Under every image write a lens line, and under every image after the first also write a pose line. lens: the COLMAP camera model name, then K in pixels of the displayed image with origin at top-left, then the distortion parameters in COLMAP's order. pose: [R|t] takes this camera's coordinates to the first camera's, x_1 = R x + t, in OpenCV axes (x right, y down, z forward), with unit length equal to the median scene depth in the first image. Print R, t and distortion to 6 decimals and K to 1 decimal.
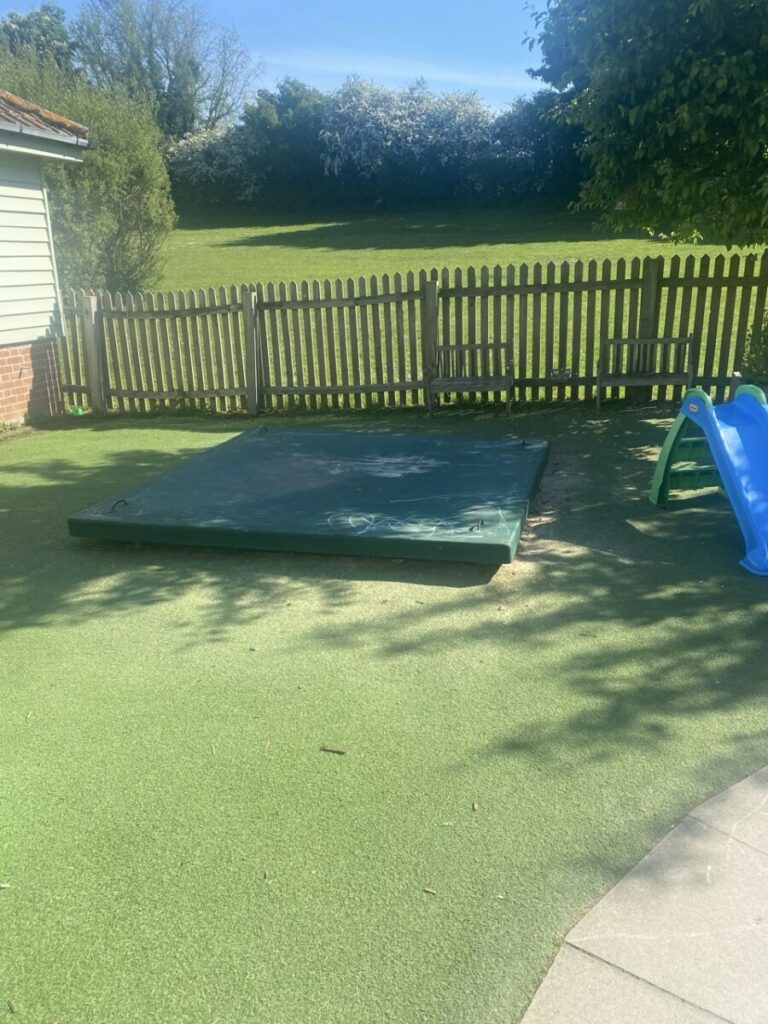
lens RADIAL K [[791.3, 0, 379.7], [0, 791.3, 513.2], [0, 0, 1]] dist [0.034207, -0.020290]
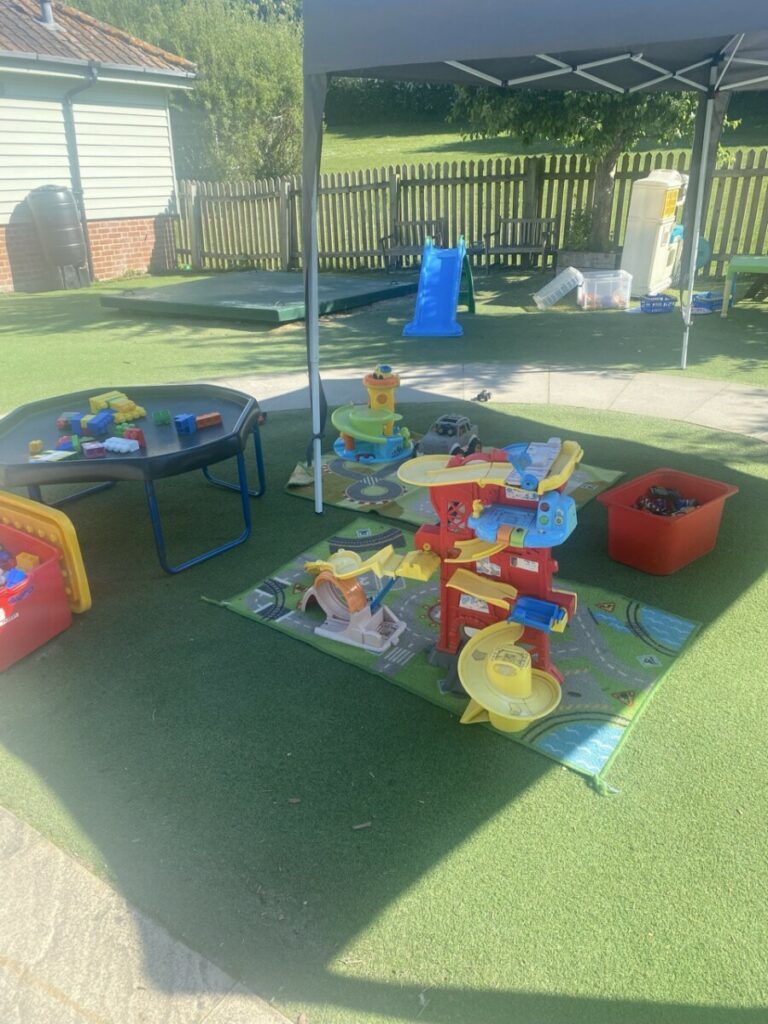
lens RADIAL K [[791.3, 0, 390.0], [0, 791.3, 511.3], [0, 0, 1]] dist [0.034207, -0.020290]
pose [[0.957856, 0.116747, -0.262453, 0.453883], [-0.090322, 0.989749, 0.110628, 0.130896], [0.272678, -0.082261, 0.958582, -0.368357]]
